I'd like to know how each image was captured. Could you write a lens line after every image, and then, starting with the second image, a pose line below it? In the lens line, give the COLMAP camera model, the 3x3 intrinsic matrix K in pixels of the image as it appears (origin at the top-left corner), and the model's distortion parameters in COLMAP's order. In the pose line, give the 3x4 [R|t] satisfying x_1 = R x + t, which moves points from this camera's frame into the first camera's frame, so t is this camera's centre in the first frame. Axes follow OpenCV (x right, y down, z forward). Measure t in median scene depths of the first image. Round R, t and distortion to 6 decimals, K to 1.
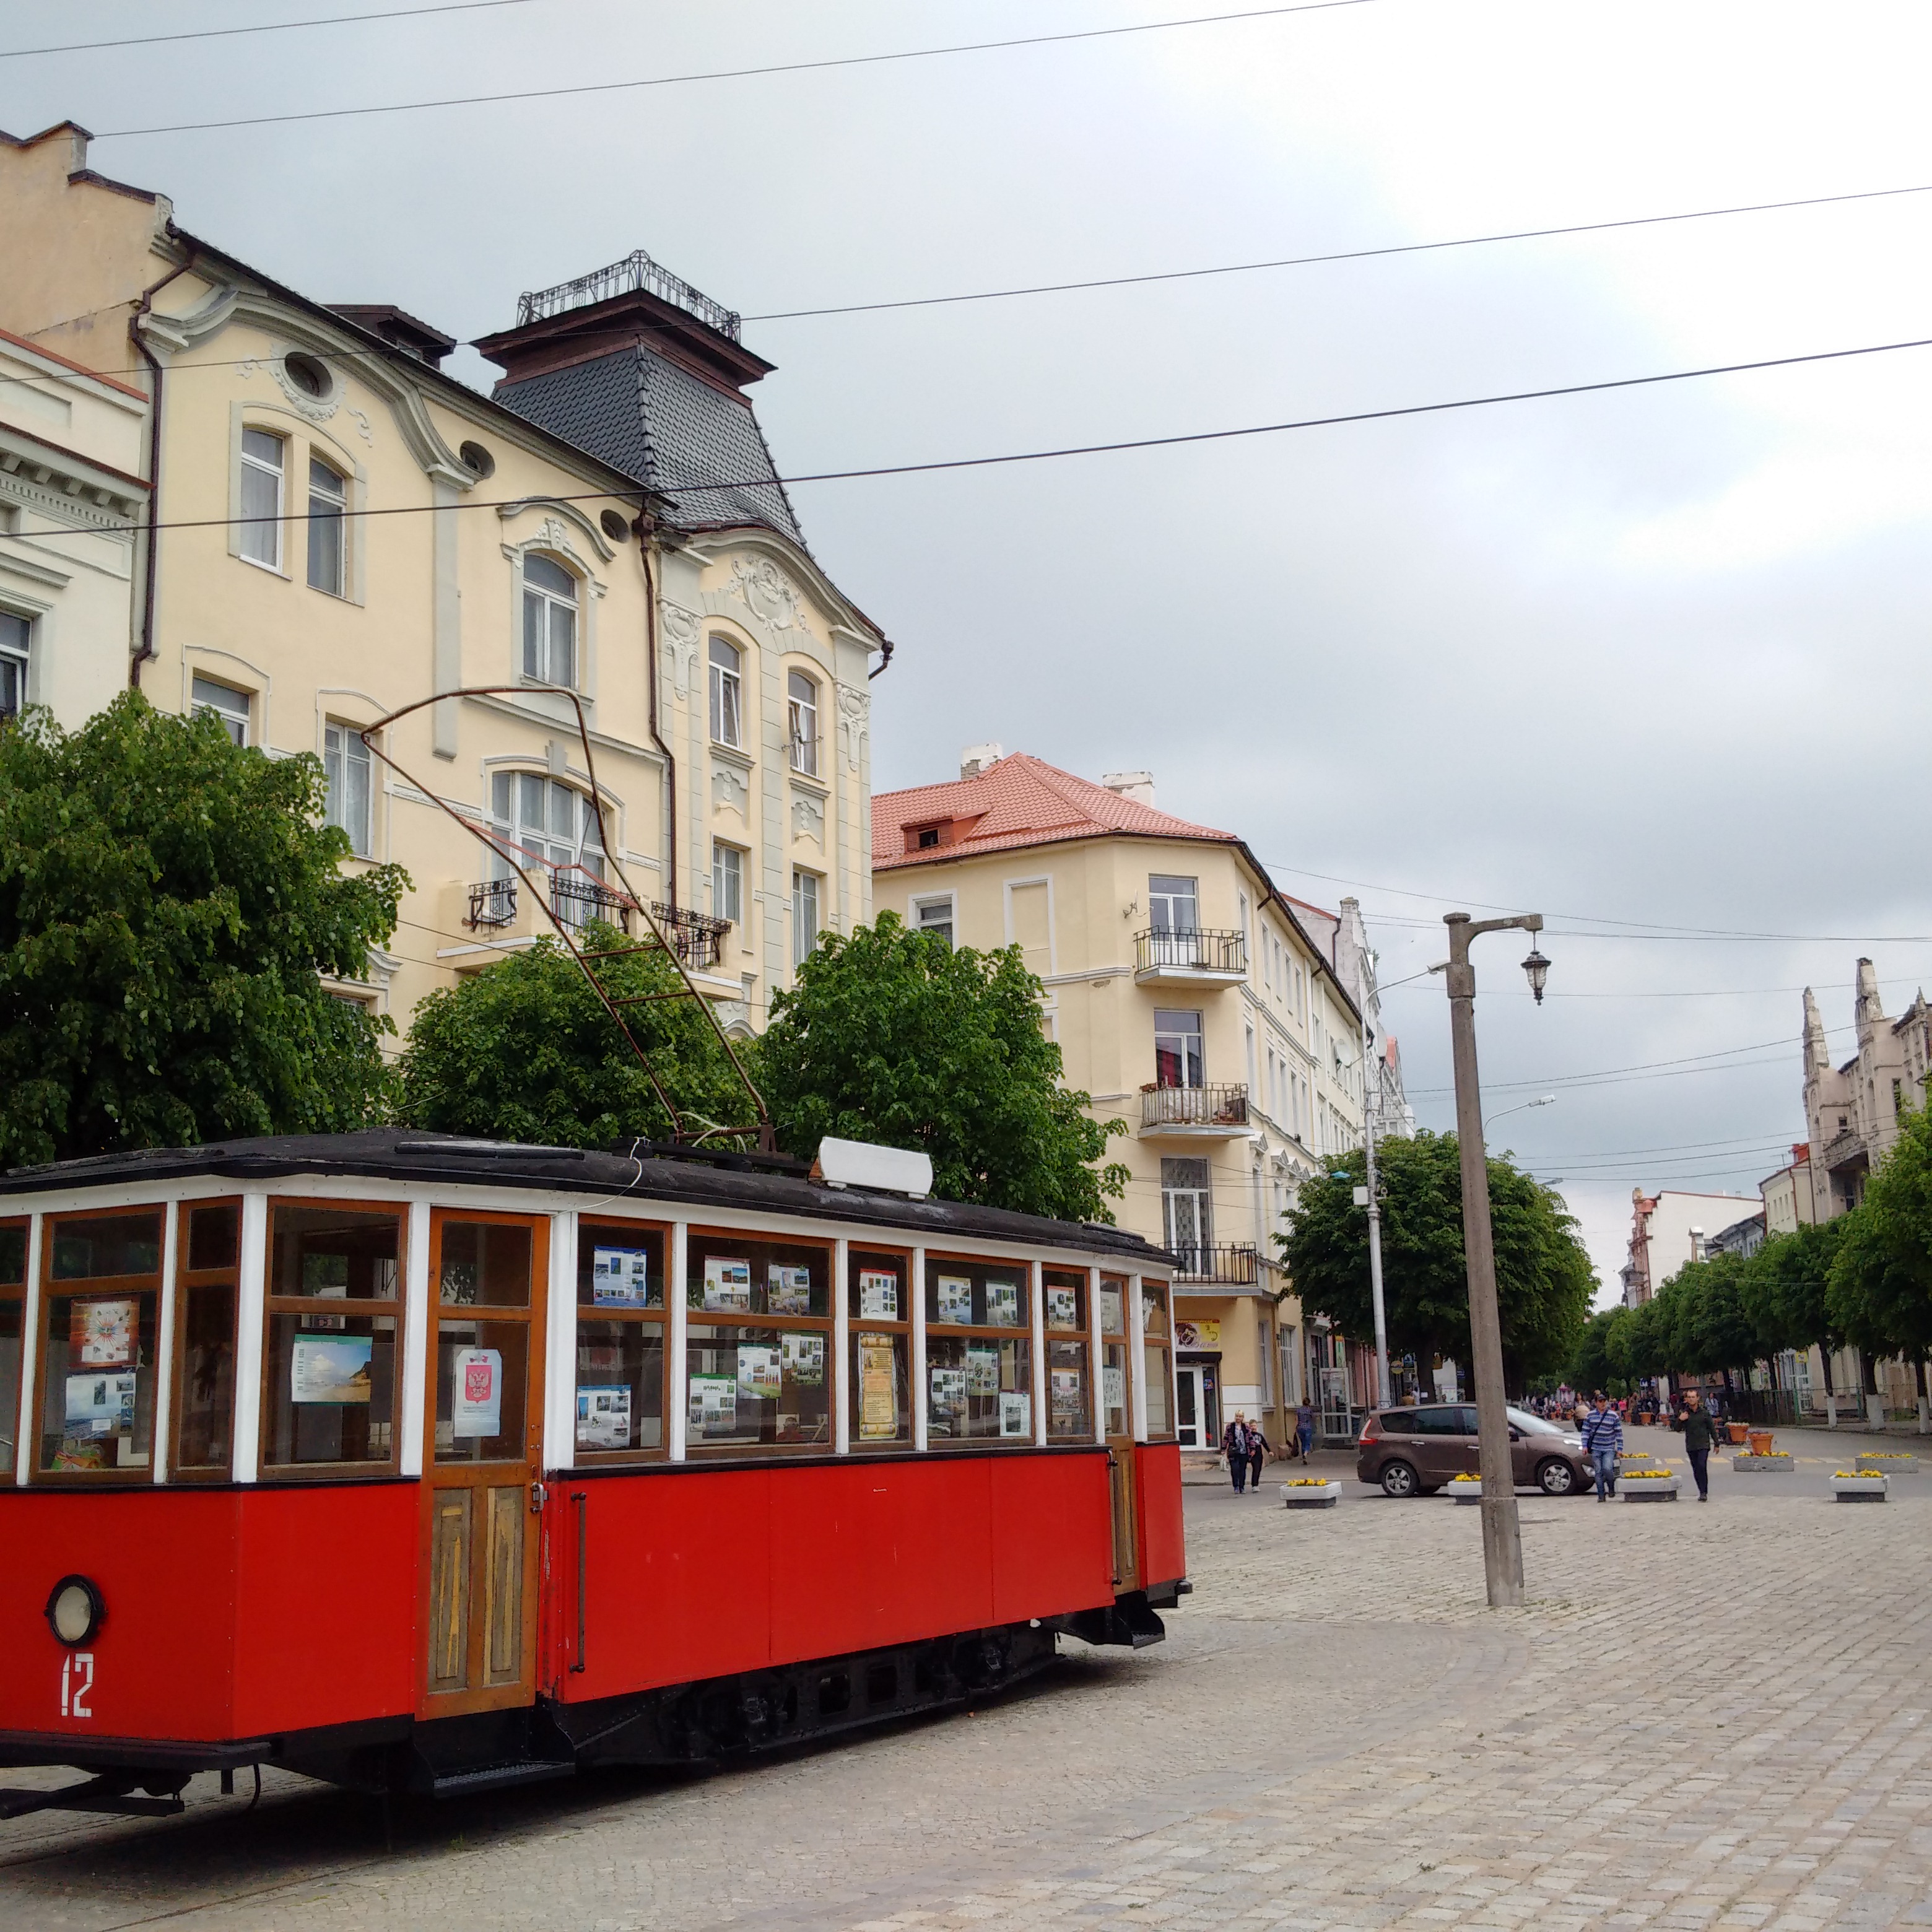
lens RADIAL K [[2362.5, 0, 923.2], [0, 2362.5, 1010.1], [0, 0, 1]] dist [0.078256, 0.000000]
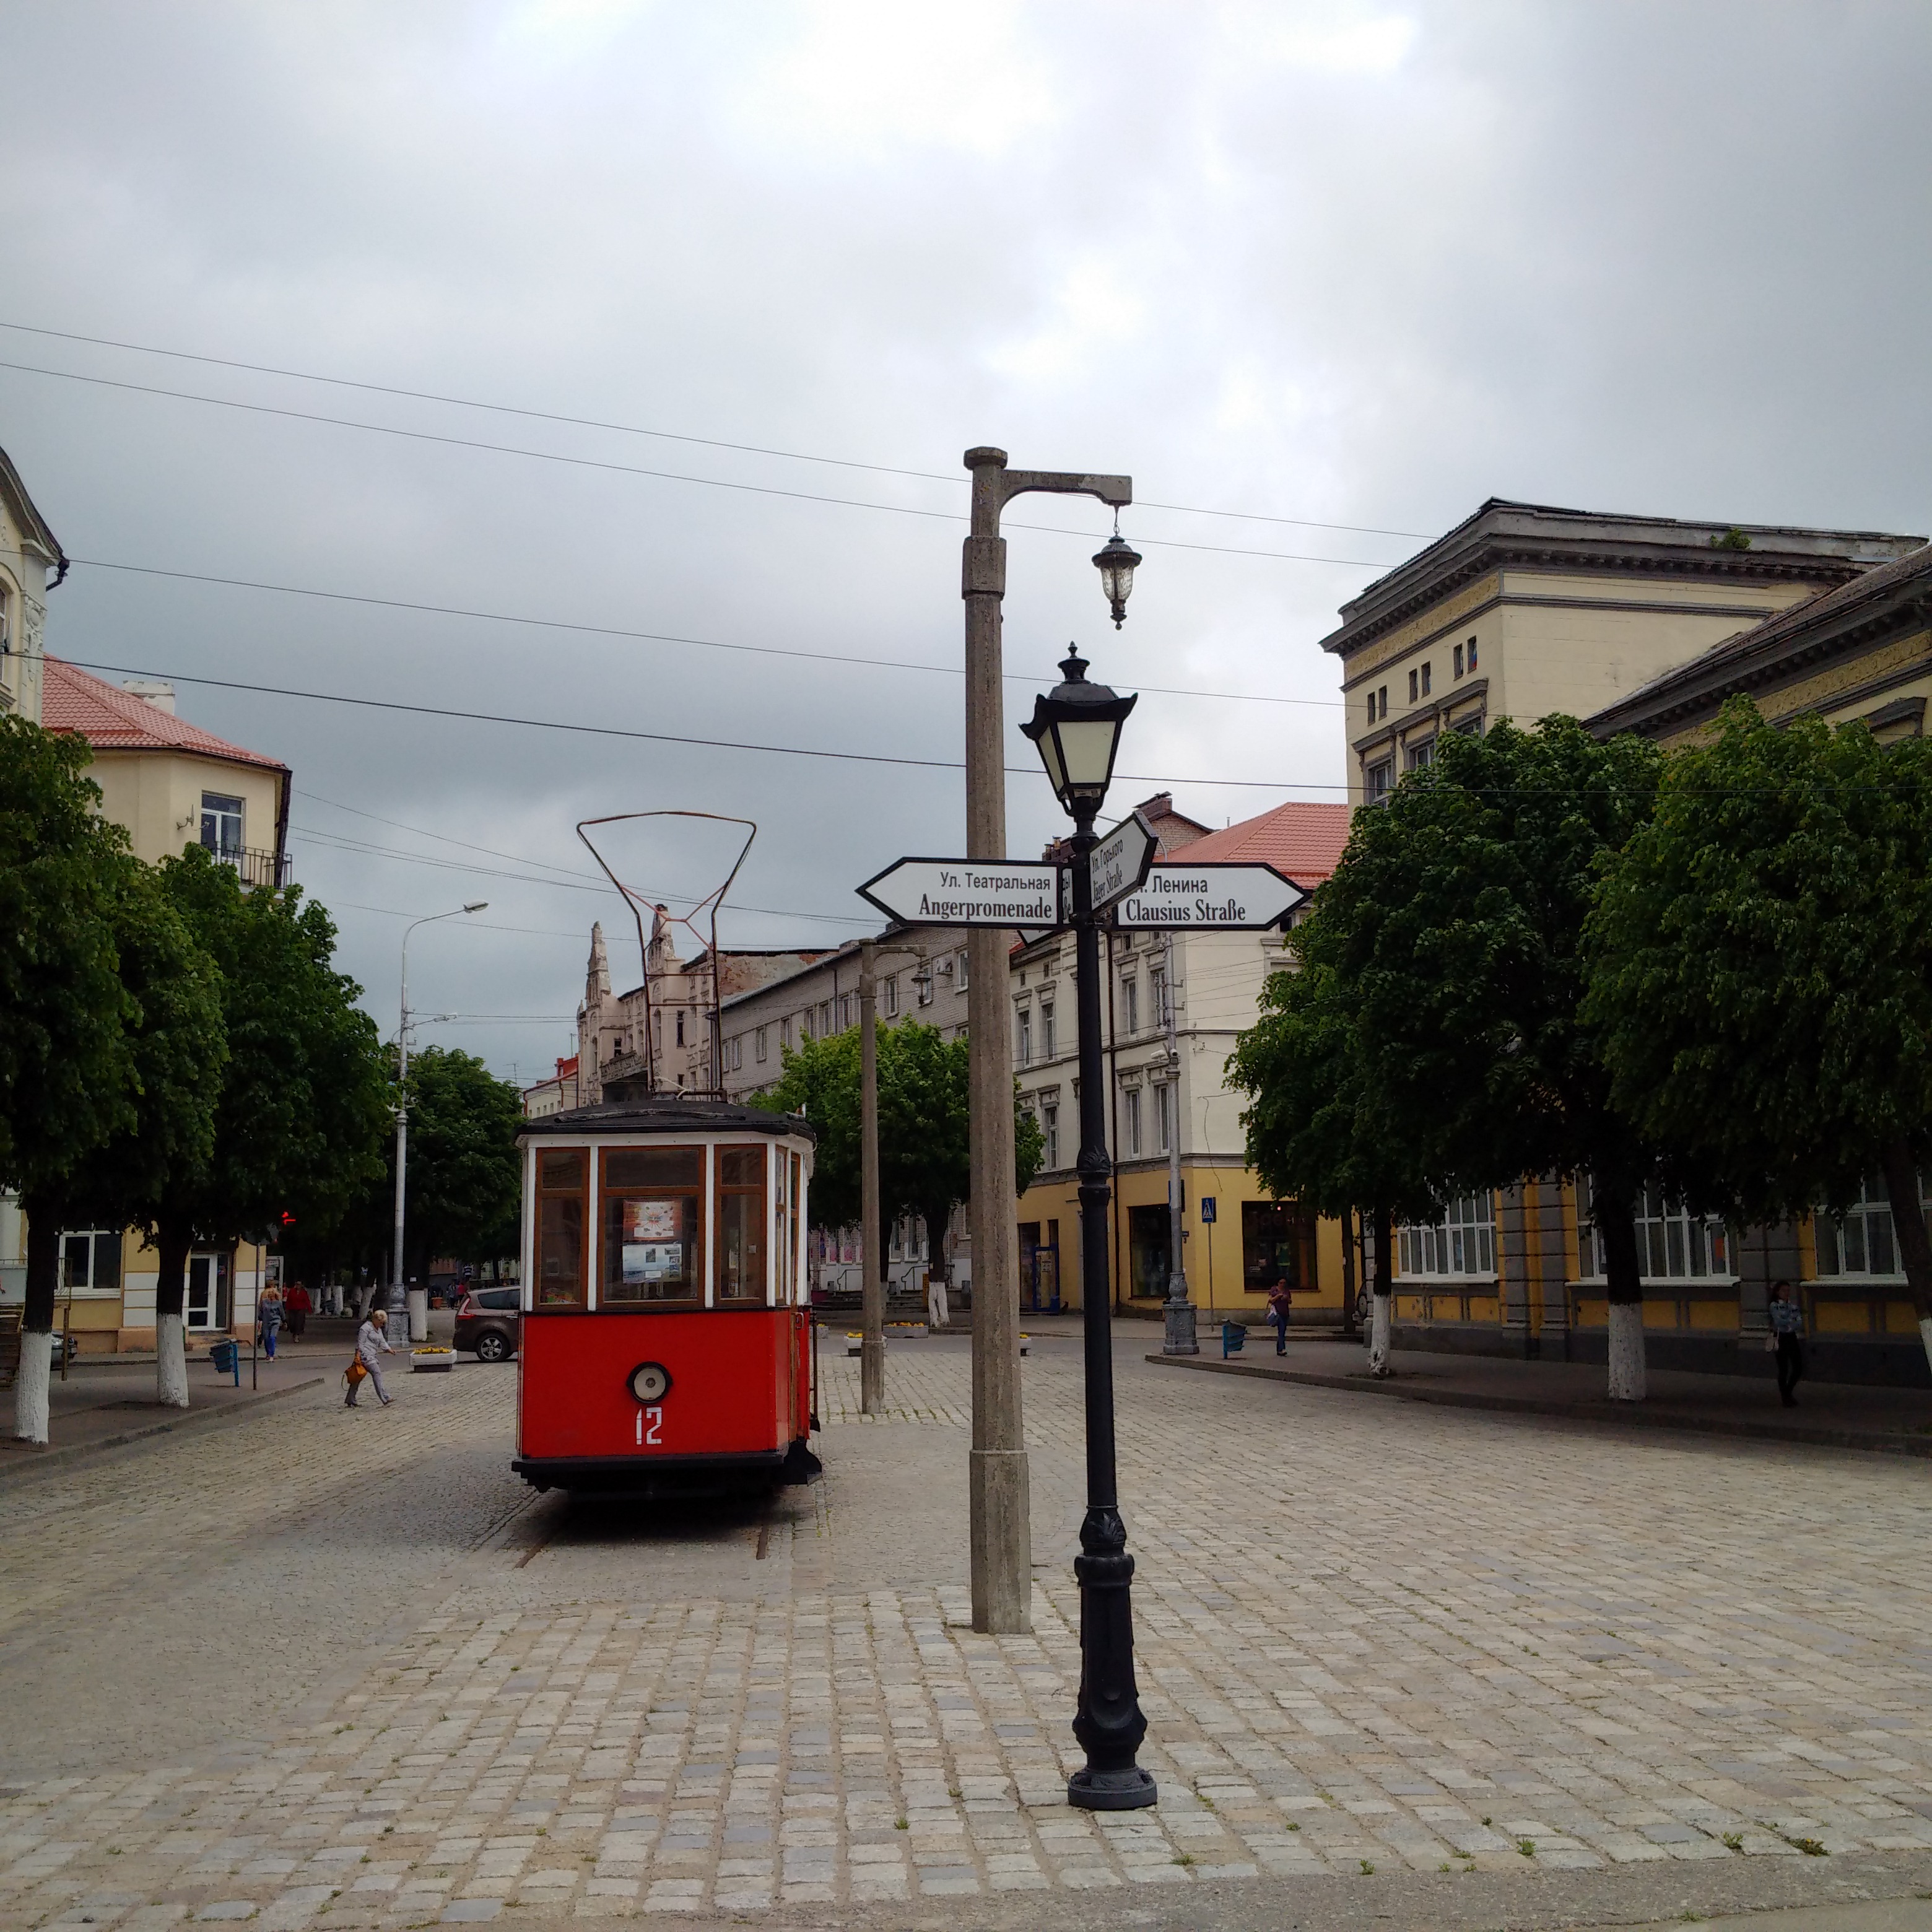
lens RADIAL K [[2362.5, 0, 975.0], [0, 2362.5, 978.1], [0, 0, 1]] dist [0.078256, 0.000000]
pose [[0.837129, 0.074894, 0.541855, -0.300048], [-0.092059, 0.995743, 0.004596, -0.017440], [-0.539204, -0.053730, 0.840460, -0.142675]]
